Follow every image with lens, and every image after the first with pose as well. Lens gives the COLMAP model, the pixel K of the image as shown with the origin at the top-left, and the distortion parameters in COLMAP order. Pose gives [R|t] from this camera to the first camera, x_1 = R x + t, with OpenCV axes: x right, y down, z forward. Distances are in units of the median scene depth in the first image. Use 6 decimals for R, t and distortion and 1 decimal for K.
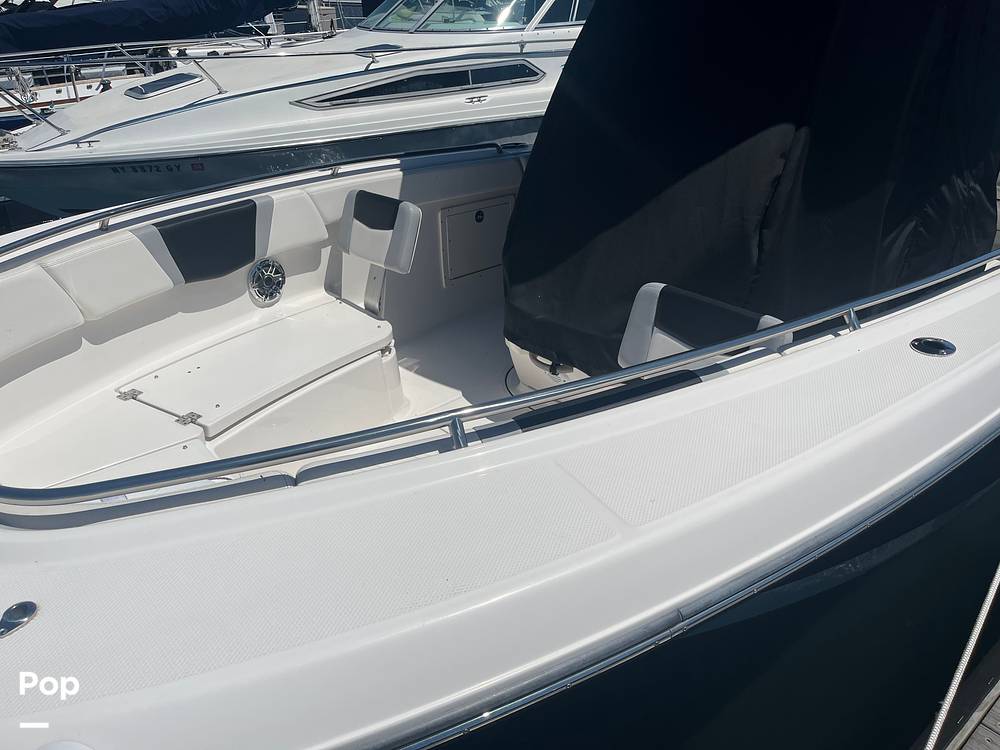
lens RADIAL K [[768.4, 0, 500.0], [0, 768.4, 375.0], [0, 0, 1]] dist [0.039764, -0.068942]
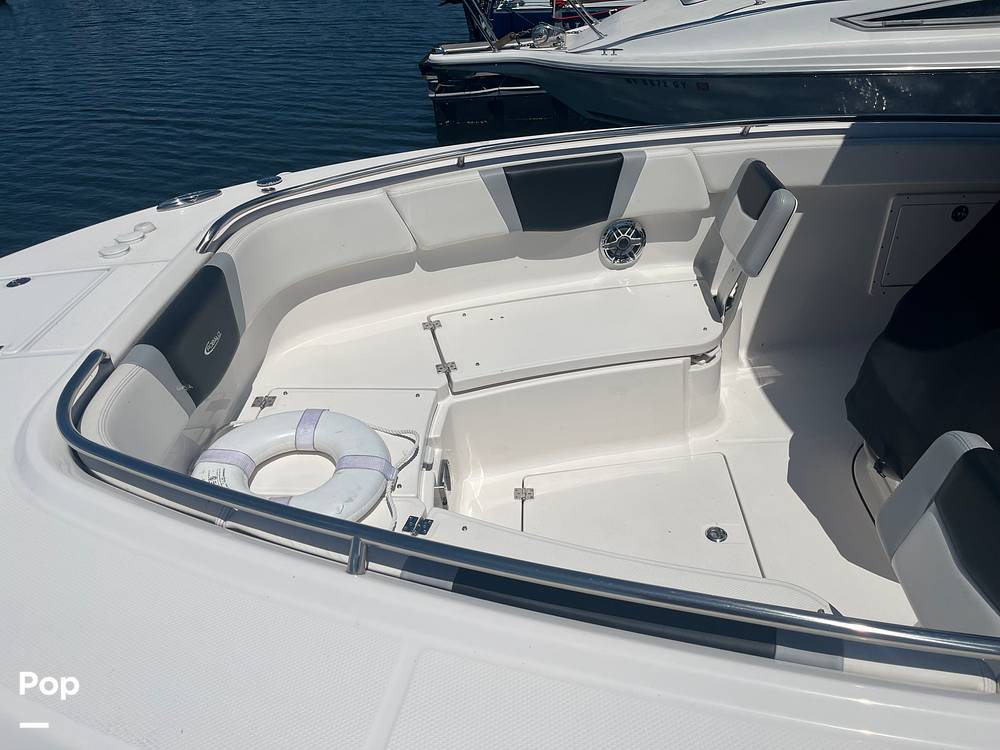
lens RADIAL K [[768.4, 0, 500.0], [0, 768.4, 375.0], [0, 0, 1]] dist [0.039764, -0.068942]
pose [[0.691419, 0.355275, -0.629063, 0.232091], [-0.264468, 0.934759, 0.237239, -0.153785], [0.672307, 0.002336, 0.740269, 0.221145]]
